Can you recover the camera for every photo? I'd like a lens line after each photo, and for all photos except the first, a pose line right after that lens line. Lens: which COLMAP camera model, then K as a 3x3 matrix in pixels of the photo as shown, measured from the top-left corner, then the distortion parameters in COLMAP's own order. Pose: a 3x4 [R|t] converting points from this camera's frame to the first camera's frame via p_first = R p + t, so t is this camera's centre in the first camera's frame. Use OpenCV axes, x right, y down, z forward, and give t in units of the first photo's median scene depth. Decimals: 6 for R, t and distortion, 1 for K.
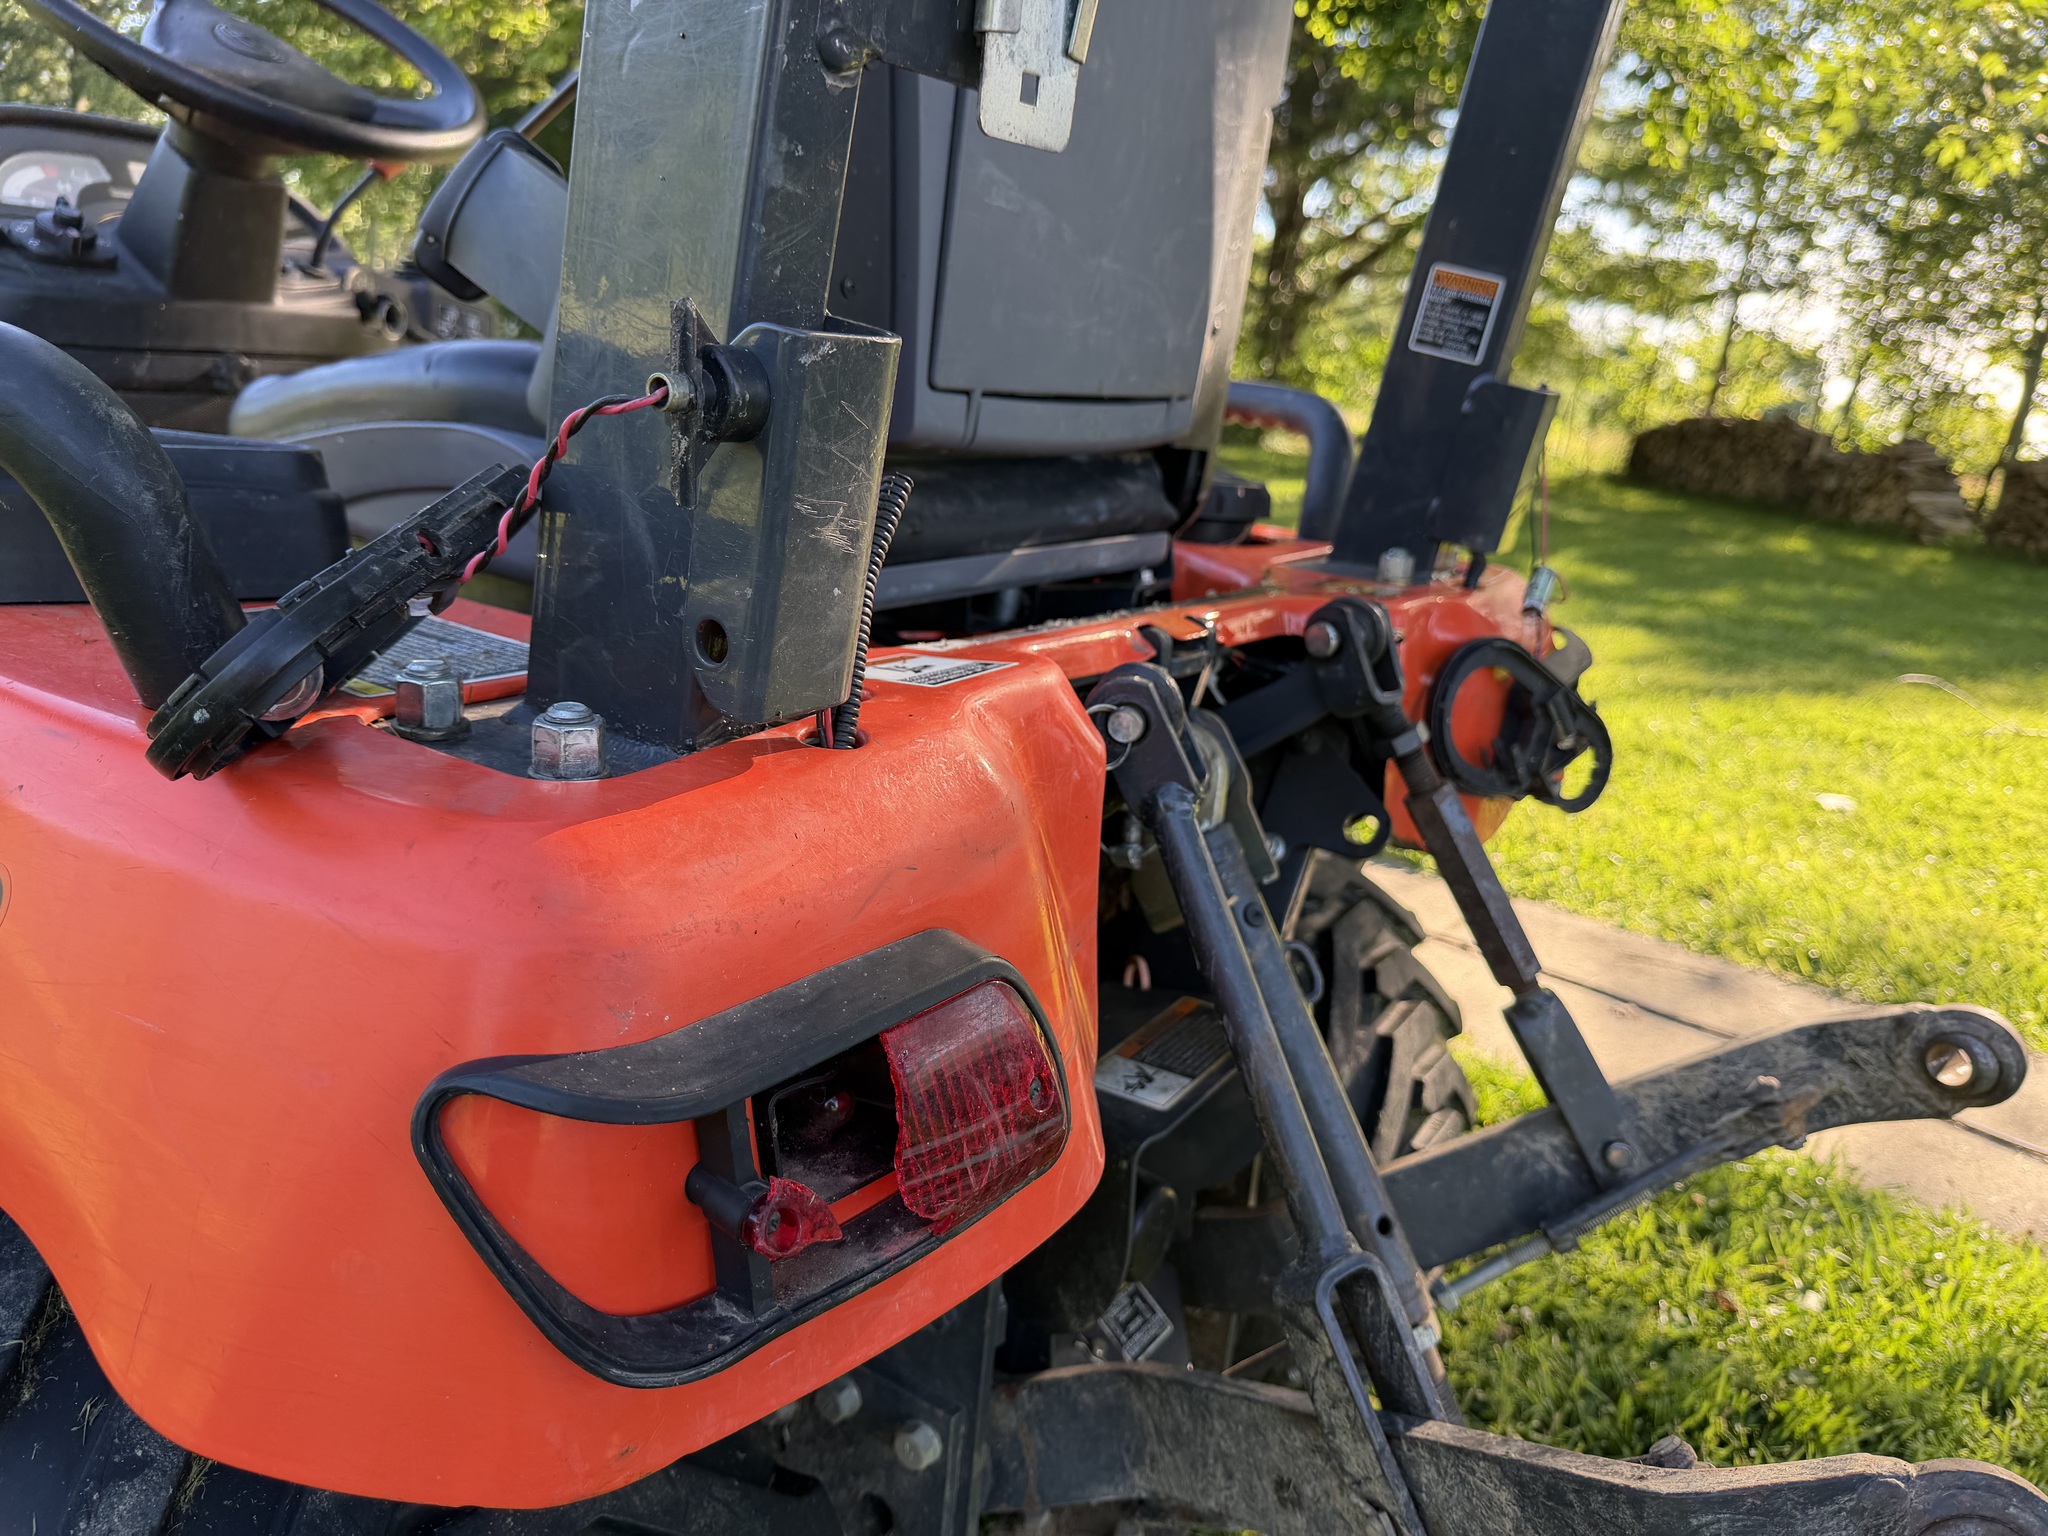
lens RADIAL K [[1524.3, 0, 1025.1], [0, 1524.3, 757.2], [0, 0, 1]] dist [0.041224, -0.050355]
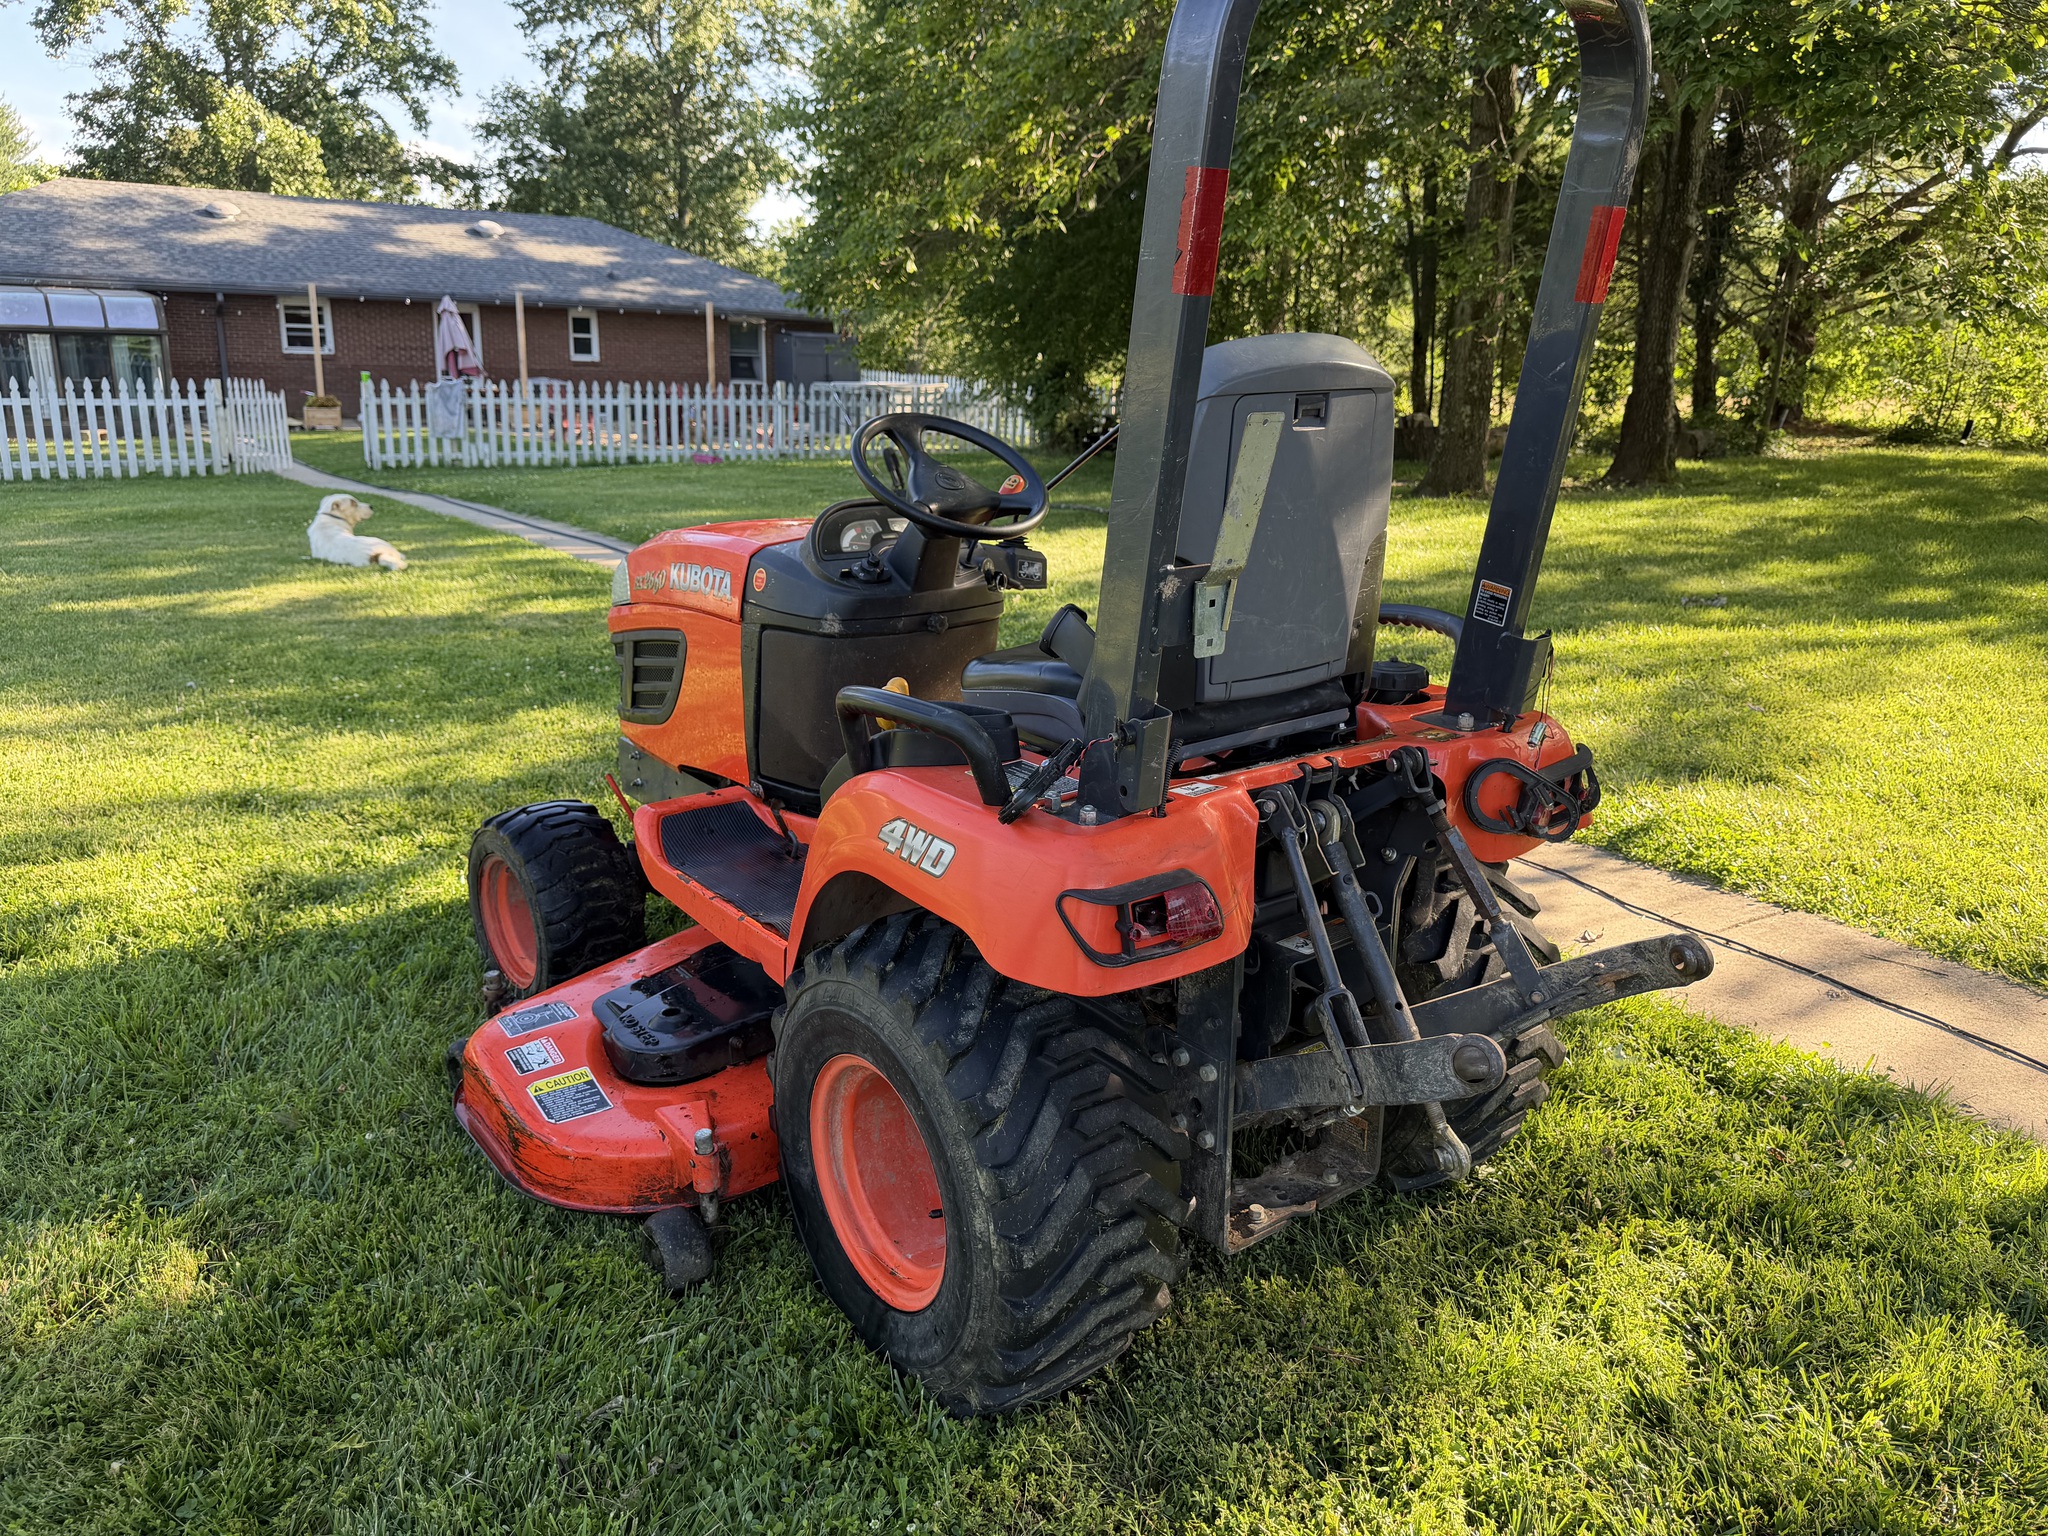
lens RADIAL K [[1524.3, 0, 1025.1], [0, 1524.3, 757.2], [0, 0, 1]] dist [0.041224, -0.050355]
pose [[0.950641, 0.012200, -0.310054, 0.688629], [-0.014027, 0.999895, -0.003664, -0.129294], [0.309976, 0.007832, 0.950712, -2.518142]]
